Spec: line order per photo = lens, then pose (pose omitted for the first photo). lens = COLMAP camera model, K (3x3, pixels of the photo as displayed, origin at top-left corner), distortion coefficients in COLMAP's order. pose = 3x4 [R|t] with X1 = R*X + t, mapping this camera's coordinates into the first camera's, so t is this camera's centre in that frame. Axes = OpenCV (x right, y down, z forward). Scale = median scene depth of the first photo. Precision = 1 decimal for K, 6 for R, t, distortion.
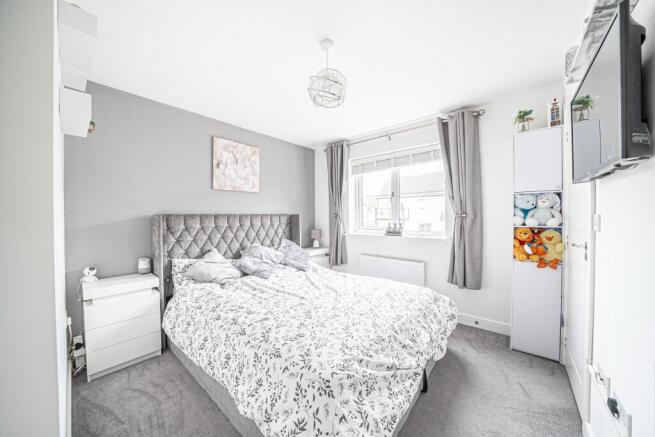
lens RADIAL K [[227.7, 0, 325.9], [0, 227.7, 216.7], [0, 0, 1]] dist [-0.002423, -0.000118]
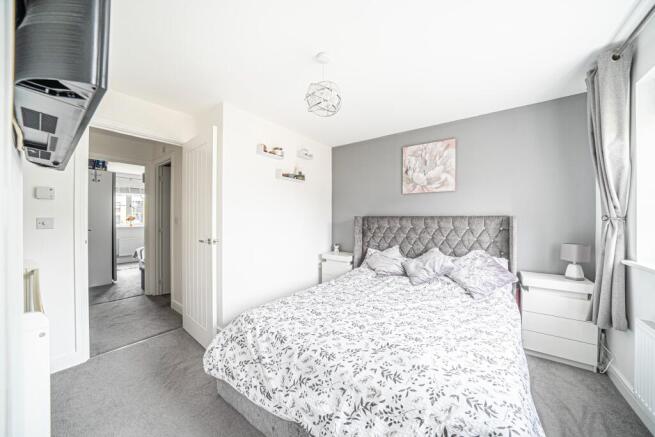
lens RADIAL K [[227.7, 0, 325.9], [0, 227.7, 216.7], [0, 0, 1]] dist [-0.002423, -0.000118]
pose [[0.059055, 0.002486, -0.998252, 0.577481], [-0.007975, 0.999966, 0.002019, -0.007413], [0.998223, 0.007842, 0.059073, 0.514328]]
